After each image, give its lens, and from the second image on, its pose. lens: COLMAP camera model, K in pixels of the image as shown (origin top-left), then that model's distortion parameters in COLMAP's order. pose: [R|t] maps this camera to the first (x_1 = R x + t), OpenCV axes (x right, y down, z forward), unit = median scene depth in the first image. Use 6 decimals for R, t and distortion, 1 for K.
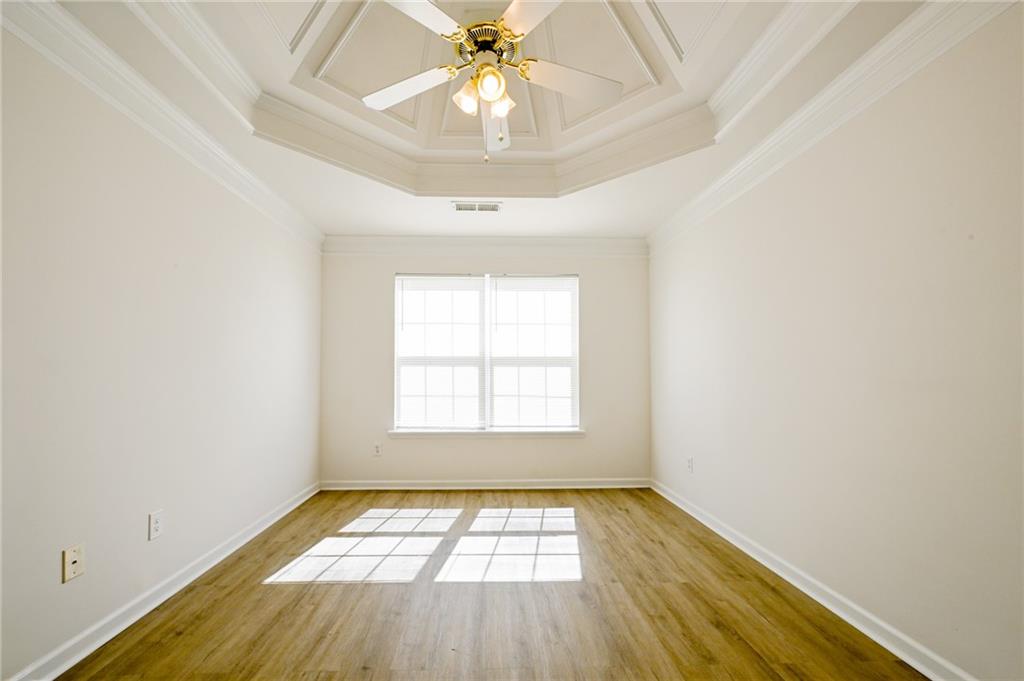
lens RADIAL K [[408.7, 0, 496.7], [0, 408.7, 350.1], [0, 0, 1]] dist [-0.002975, -0.000092]
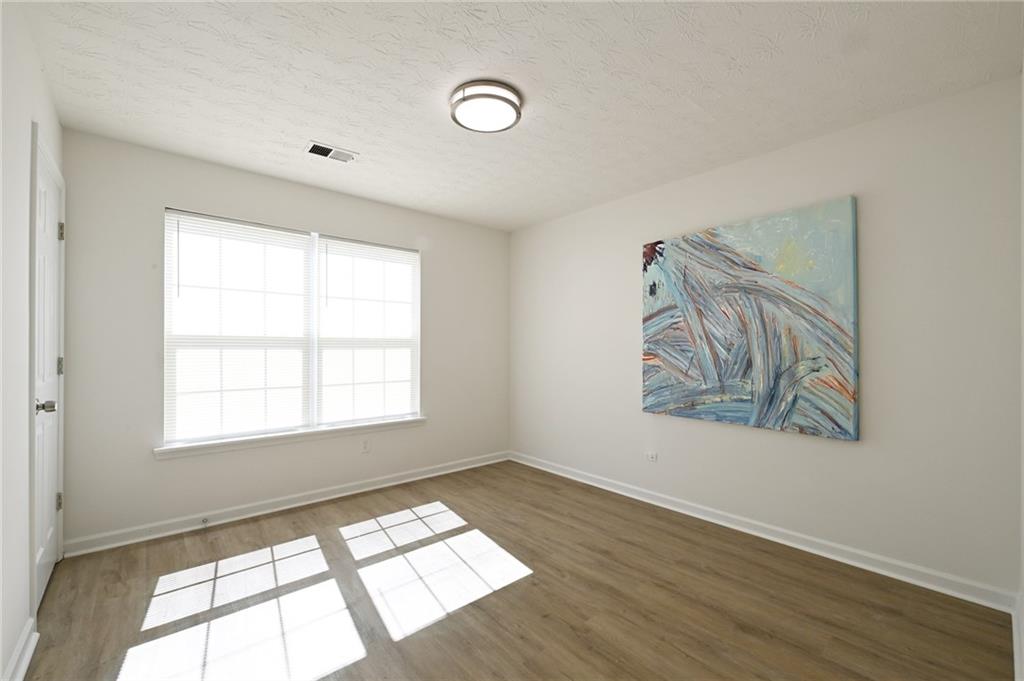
lens RADIAL K [[408.7, 0, 508.6], [0, 408.7, 340.9], [0, 0, 1]] dist [-0.002975, -0.000092]
pose [[0.799489, 0.006430, 0.600646, -0.198760], [-0.019044, 0.999711, 0.014647, 0.004854], [-0.600378, -0.023149, 0.799381, 0.138466]]
